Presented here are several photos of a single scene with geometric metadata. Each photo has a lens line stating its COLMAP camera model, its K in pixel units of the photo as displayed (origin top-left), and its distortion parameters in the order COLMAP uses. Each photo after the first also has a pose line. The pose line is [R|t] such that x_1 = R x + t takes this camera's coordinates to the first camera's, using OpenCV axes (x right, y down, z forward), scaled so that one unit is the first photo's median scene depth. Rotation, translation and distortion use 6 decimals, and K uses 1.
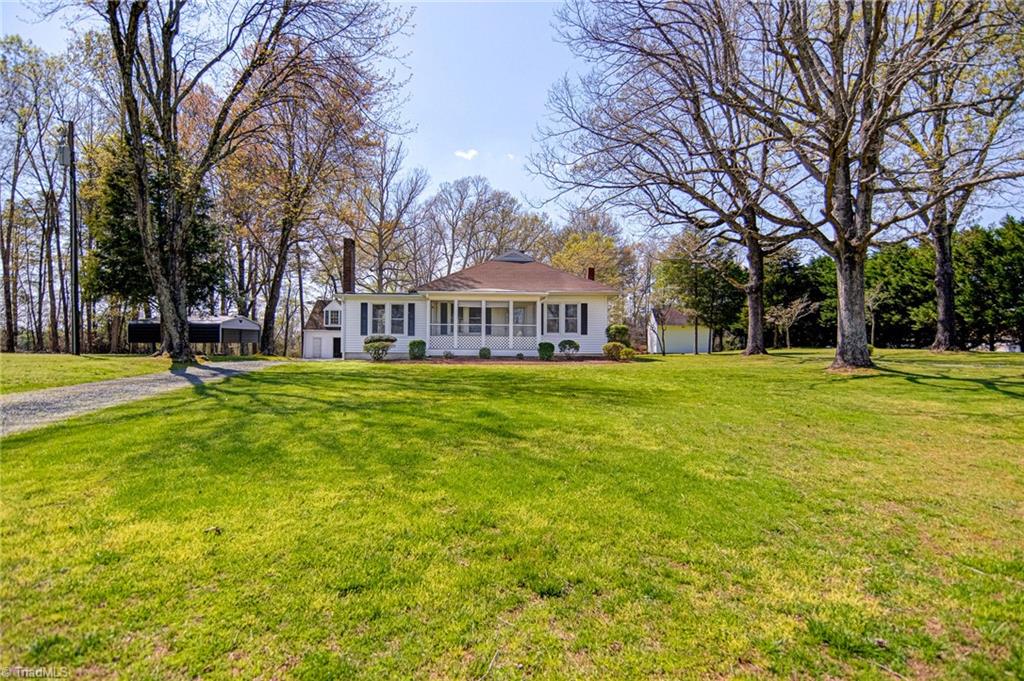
lens RADIAL K [[541.8, 0, 513.0], [0, 541.8, 345.2], [0, 0, 1]] dist [0.003533, -0.000844]
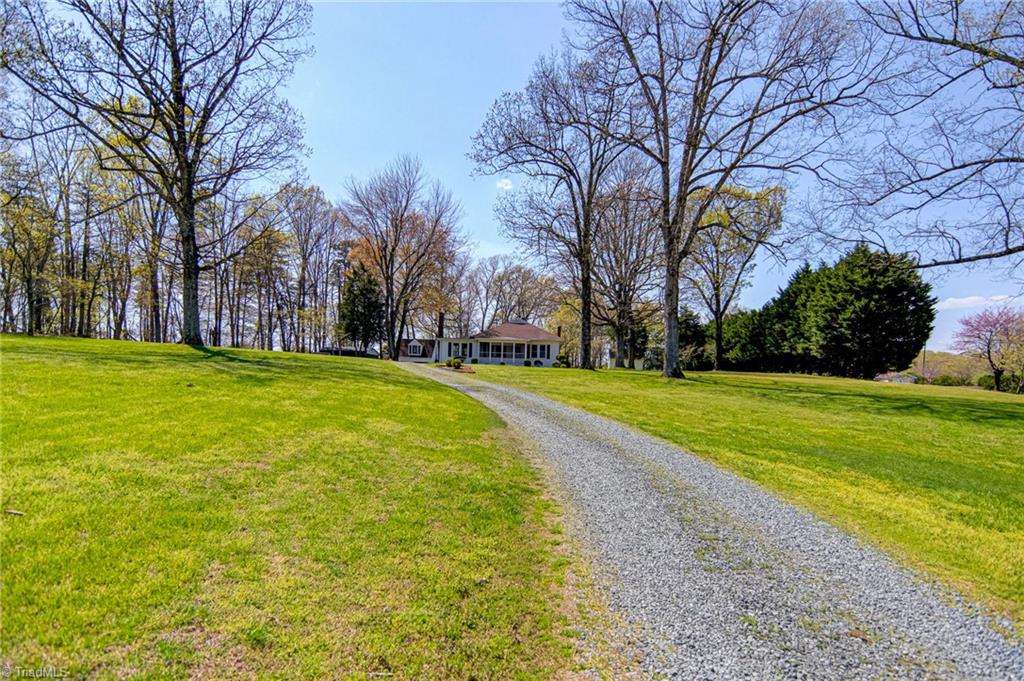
lens RADIAL K [[541.8, 0, 513.0], [0, 541.8, 345.2], [0, 0, 1]] dist [0.003533, -0.000844]
pose [[0.998437, 0.021239, -0.051693, 0.094976], [-0.024909, 0.997136, -0.071416, 0.080401], [0.050028, 0.072592, 0.996106, -1.126534]]
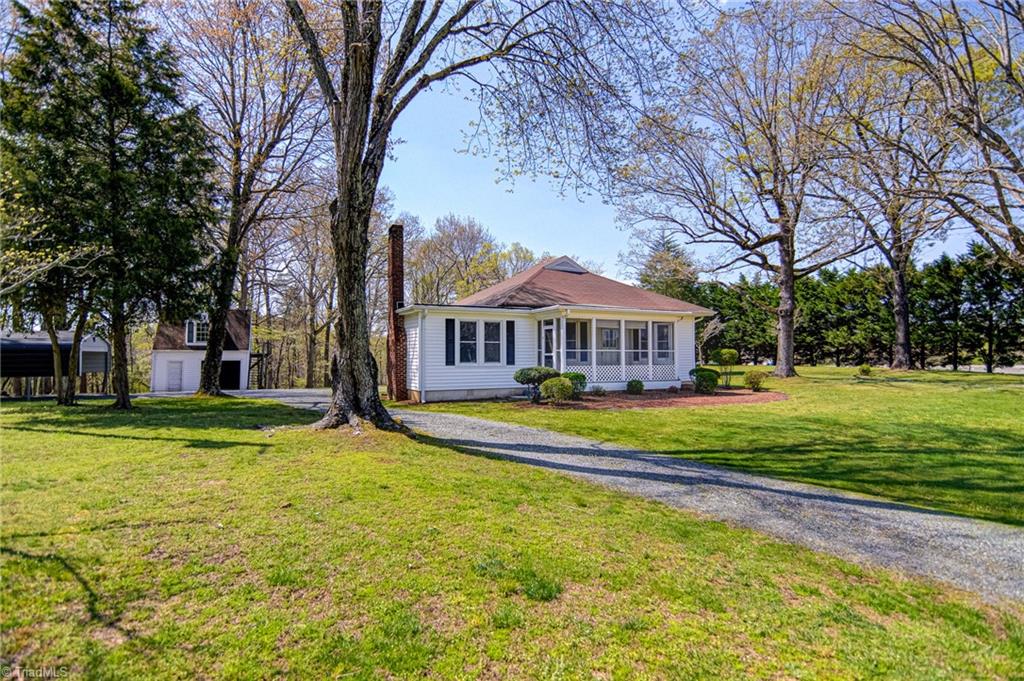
lens RADIAL K [[536.8, 0, 512.9], [0, 536.8, 346.5], [0, 0, 1]] dist [0.004232, 0.000048]
pose [[0.904412, -0.001835, 0.426657, -0.450564], [0.010180, 0.999799, -0.017279, -0.027897], [-0.426540, 0.019971, 0.904248, 0.319904]]
